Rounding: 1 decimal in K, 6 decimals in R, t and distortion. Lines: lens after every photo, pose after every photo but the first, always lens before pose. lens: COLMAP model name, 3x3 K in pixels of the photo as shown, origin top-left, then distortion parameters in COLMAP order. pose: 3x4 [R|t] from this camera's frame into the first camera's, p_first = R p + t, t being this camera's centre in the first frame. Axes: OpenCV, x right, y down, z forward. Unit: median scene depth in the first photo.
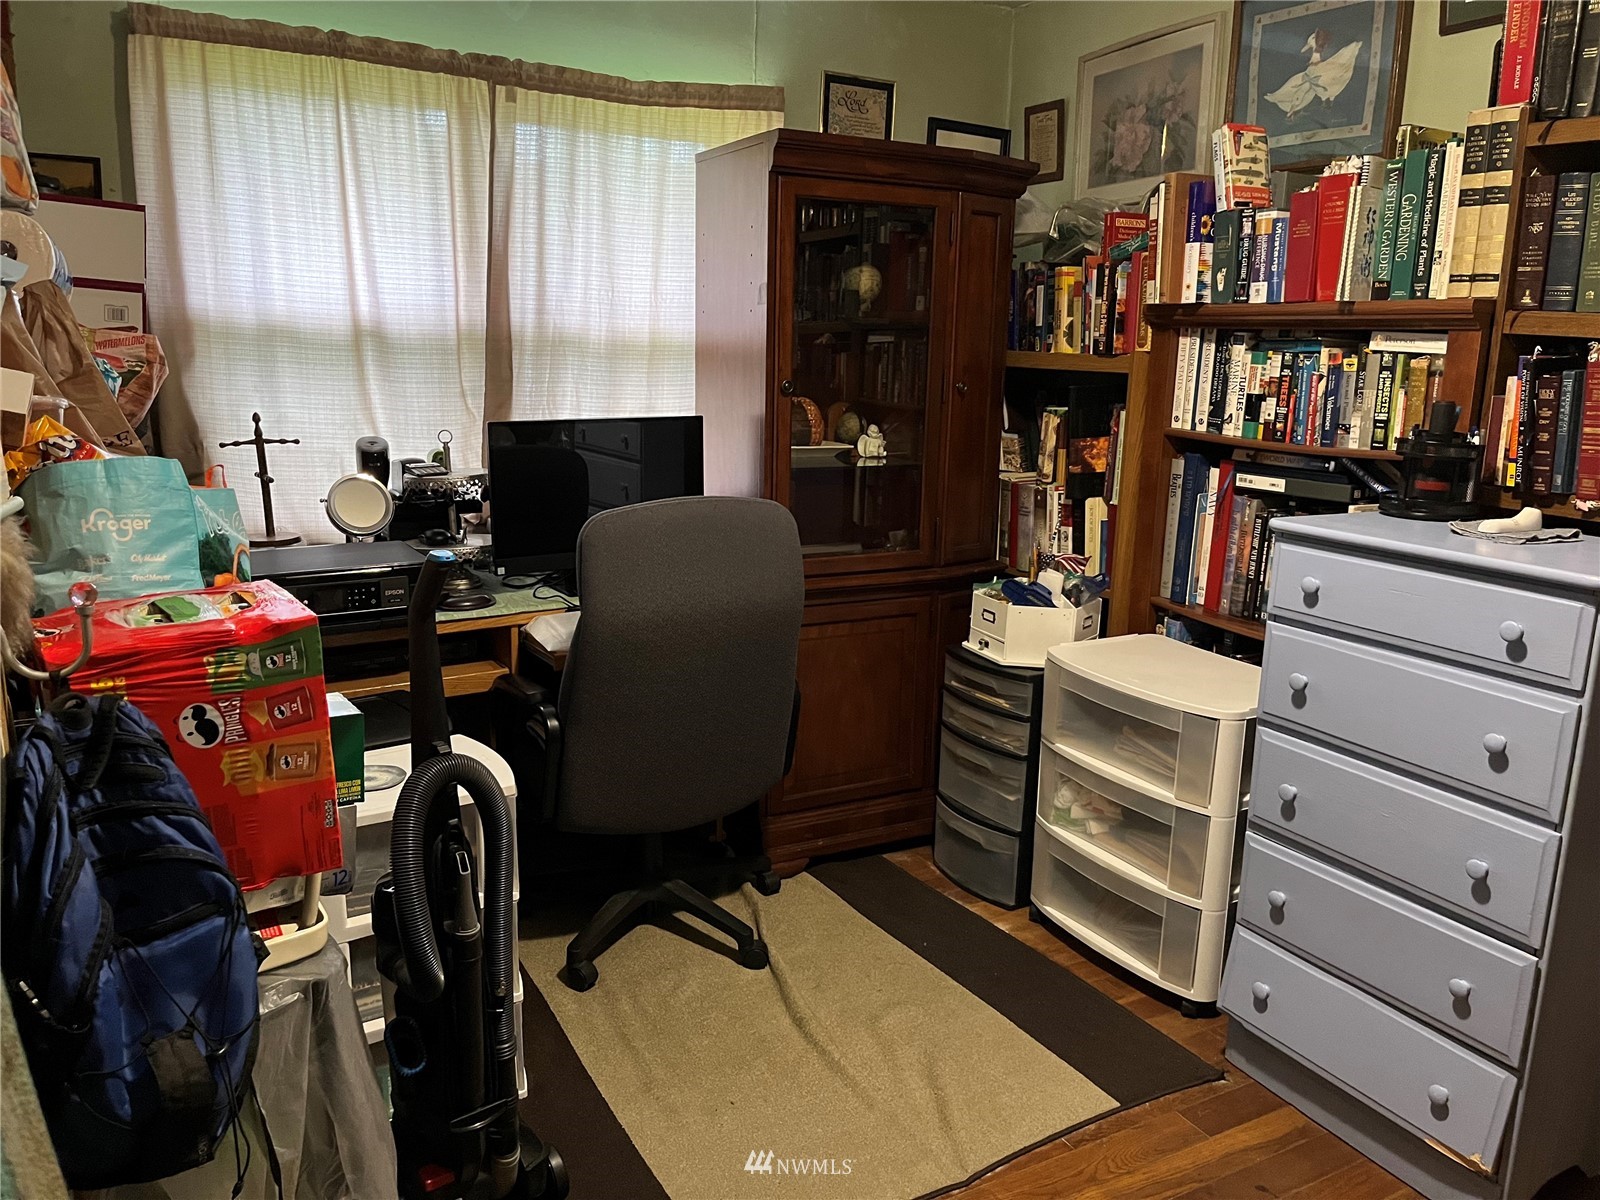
lens RADIAL K [[1207.1, 0, 800.0], [0, 1207.1, 600.0], [0, 0, 1]] dist [0.073988, -0.109302]
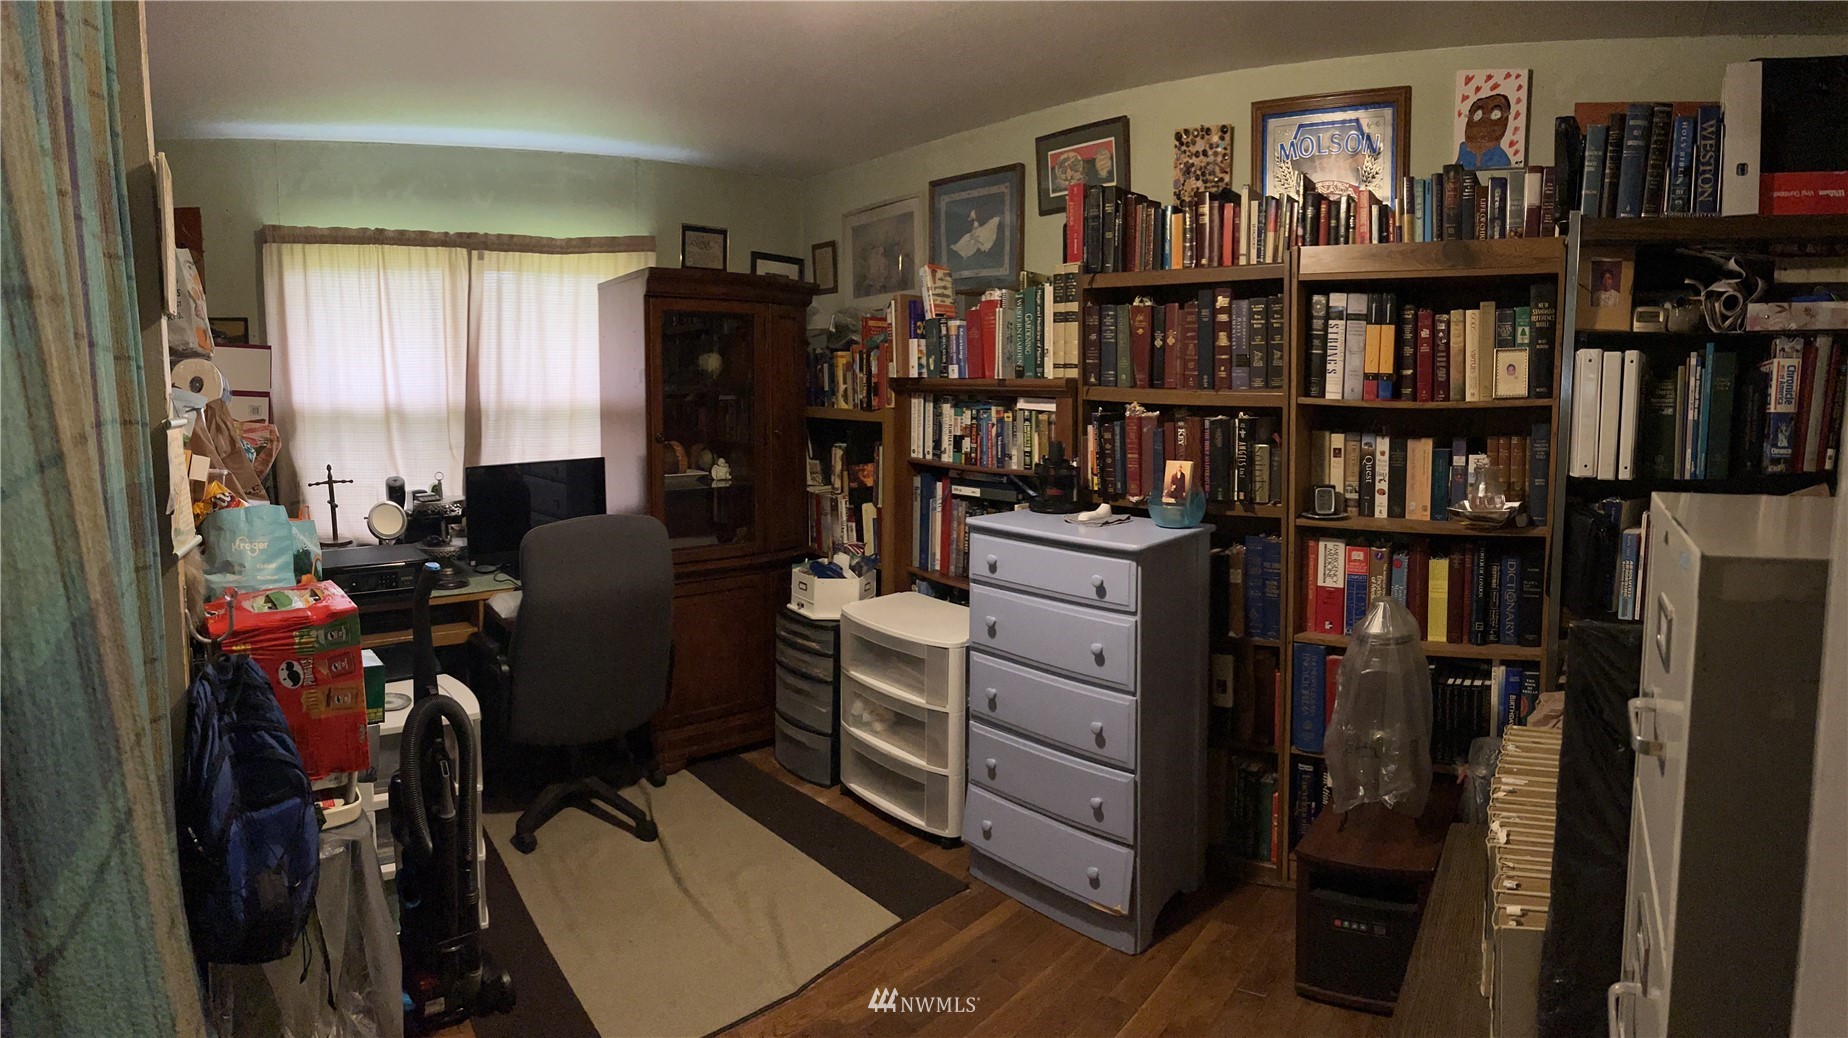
lens RADIAL K [[1533.2, 0, 920.6], [0, 1533.2, 484.2], [0, 0, 1]] dist [0.032200, -0.006645]
pose [[0.997476, -0.043295, 0.056279, 0.212453], [0.046410, 0.997392, -0.055278, -0.000943], [-0.053739, 0.057751, 0.996884, -0.926868]]
